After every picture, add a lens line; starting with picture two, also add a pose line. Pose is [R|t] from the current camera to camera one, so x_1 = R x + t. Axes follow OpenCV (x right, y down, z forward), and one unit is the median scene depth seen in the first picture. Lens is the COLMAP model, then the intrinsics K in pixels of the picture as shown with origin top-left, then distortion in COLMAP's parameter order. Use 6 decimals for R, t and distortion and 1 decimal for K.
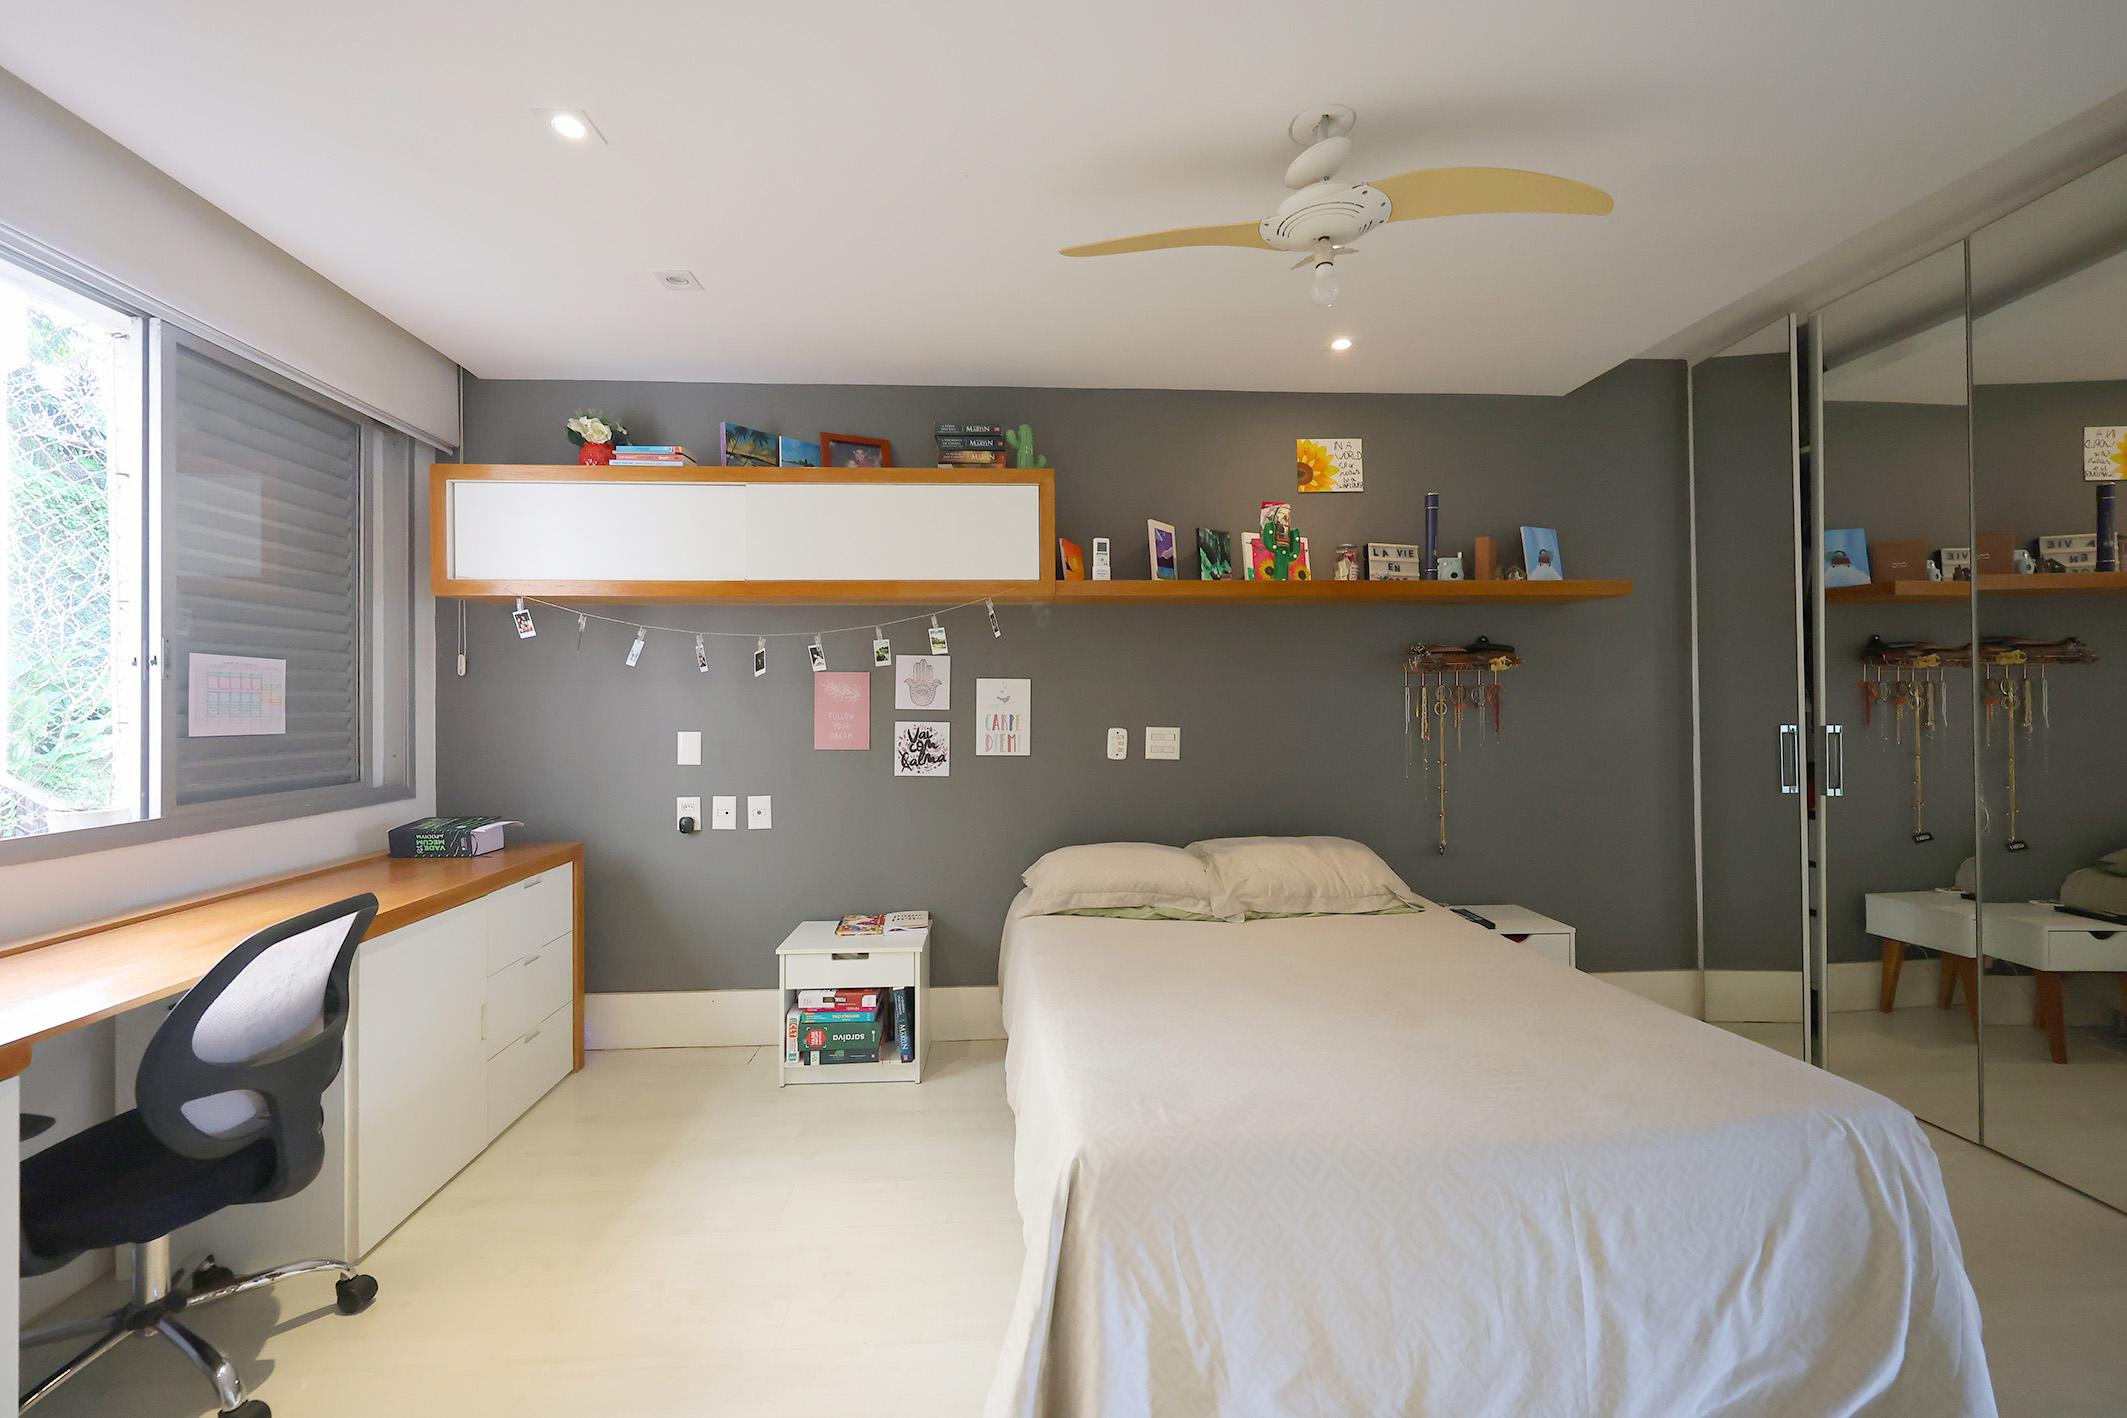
lens RADIAL K [[855.4, 0, 1056.4], [0, 855.4, 705.6], [0, 0, 1]] dist [-0.003394, 0.000700]
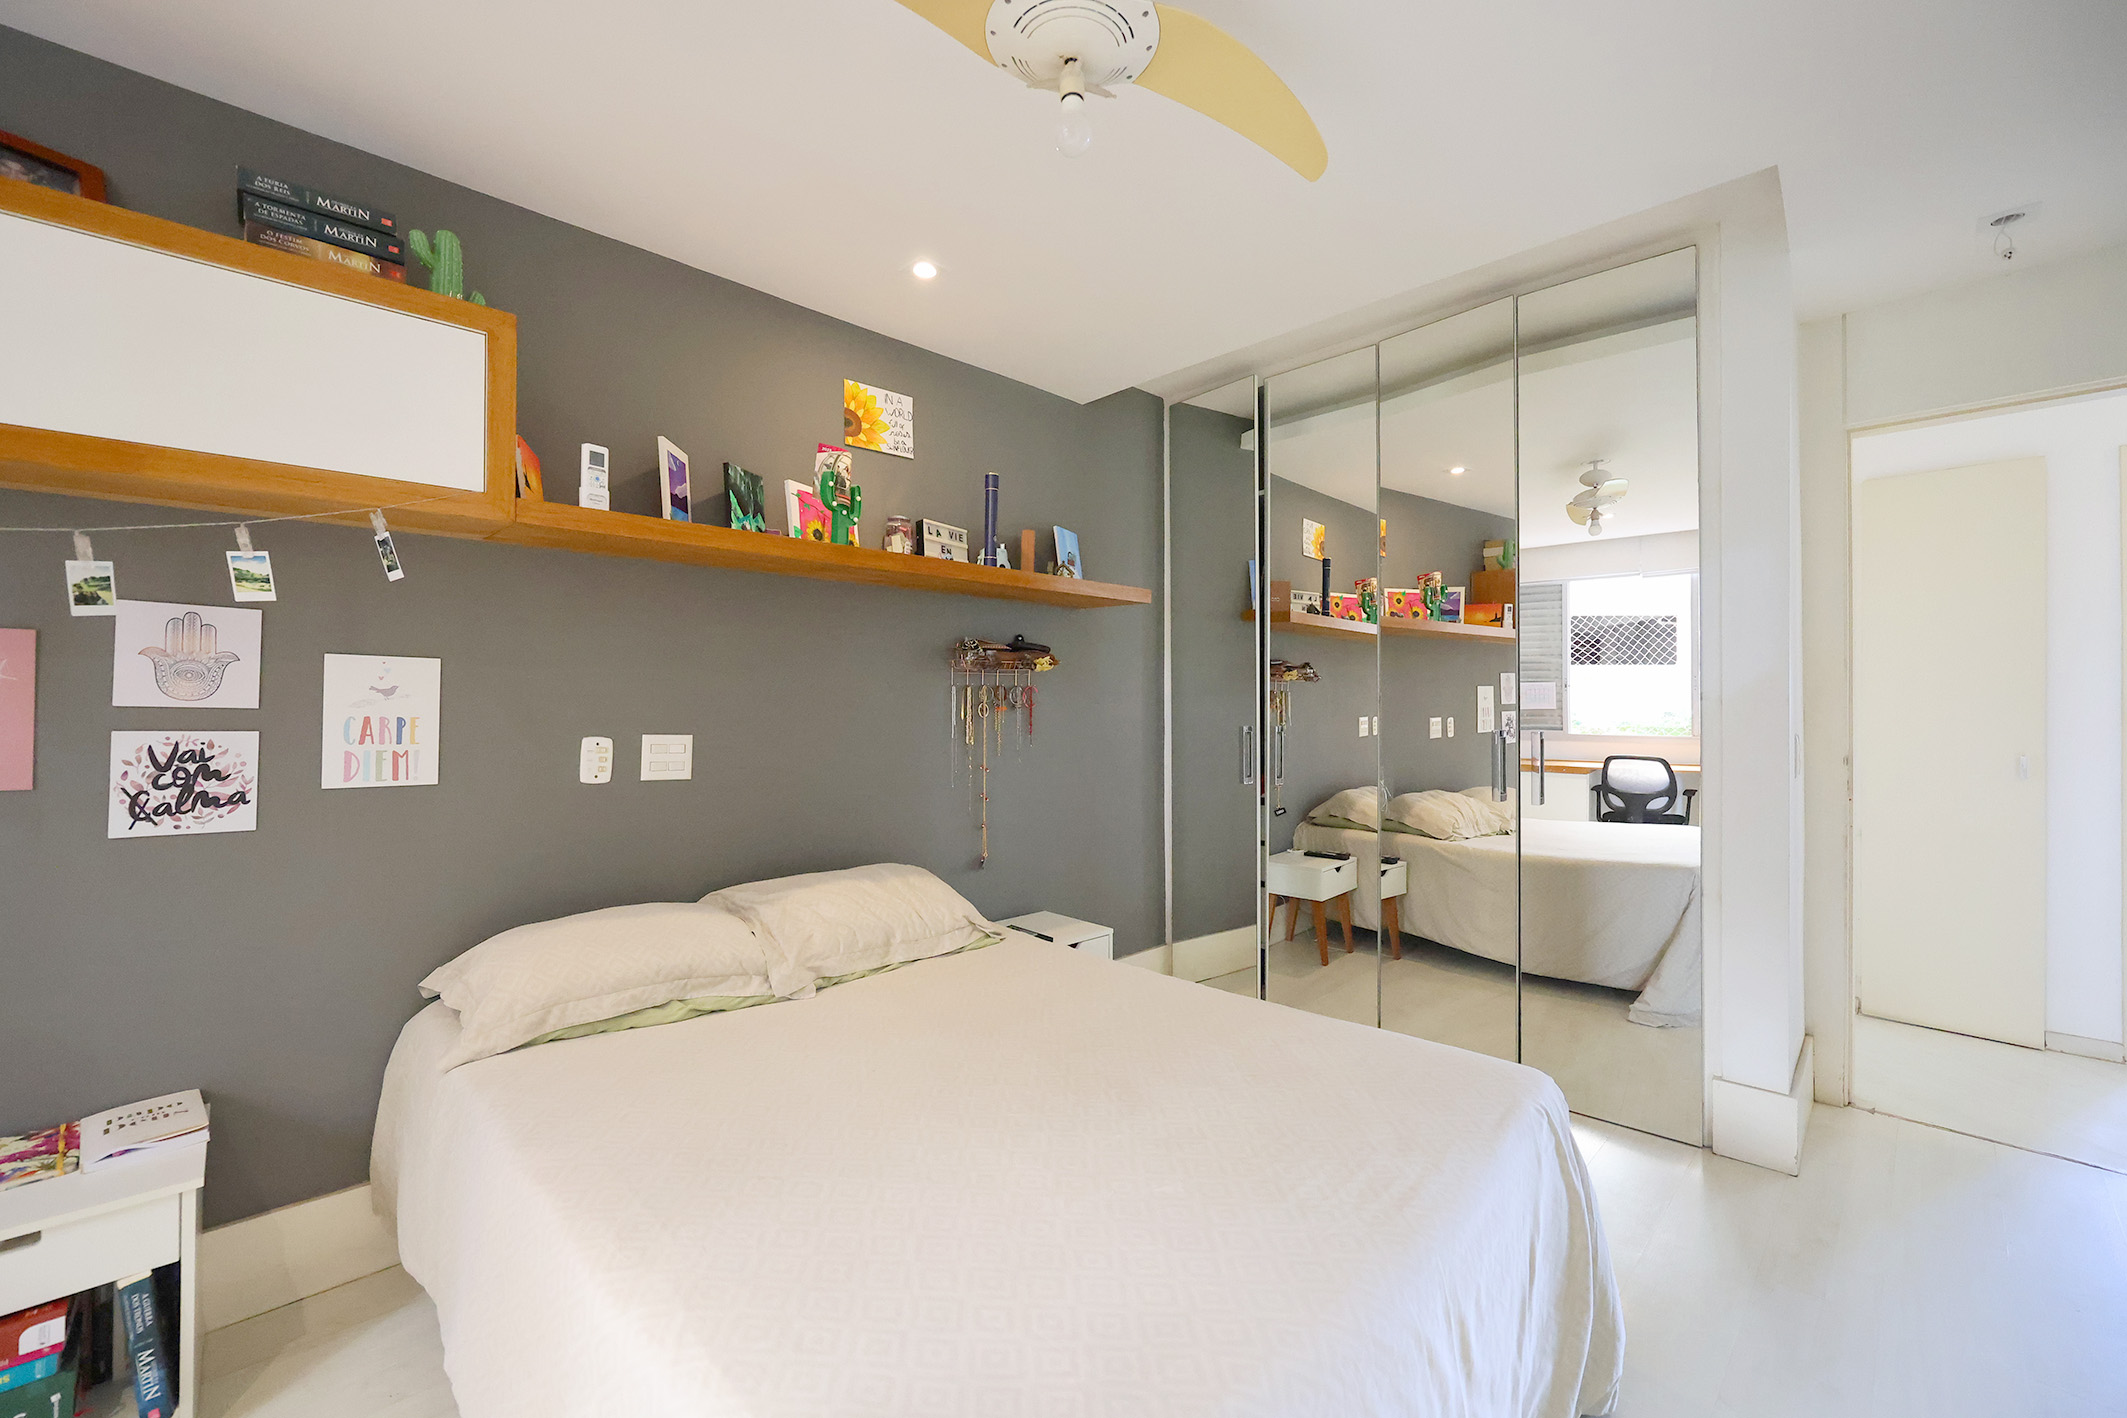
lens RADIAL K [[855.4, 0, 1066.6], [0, 855.4, 704.7], [0, 0, 1]] dist [-0.003394, 0.000700]
pose [[0.759878, 0.008766, 0.650007, -0.088289], [-0.007233, 0.999961, -0.005029, 0.001676], [-0.650025, -0.000880, 0.759912, 0.253905]]
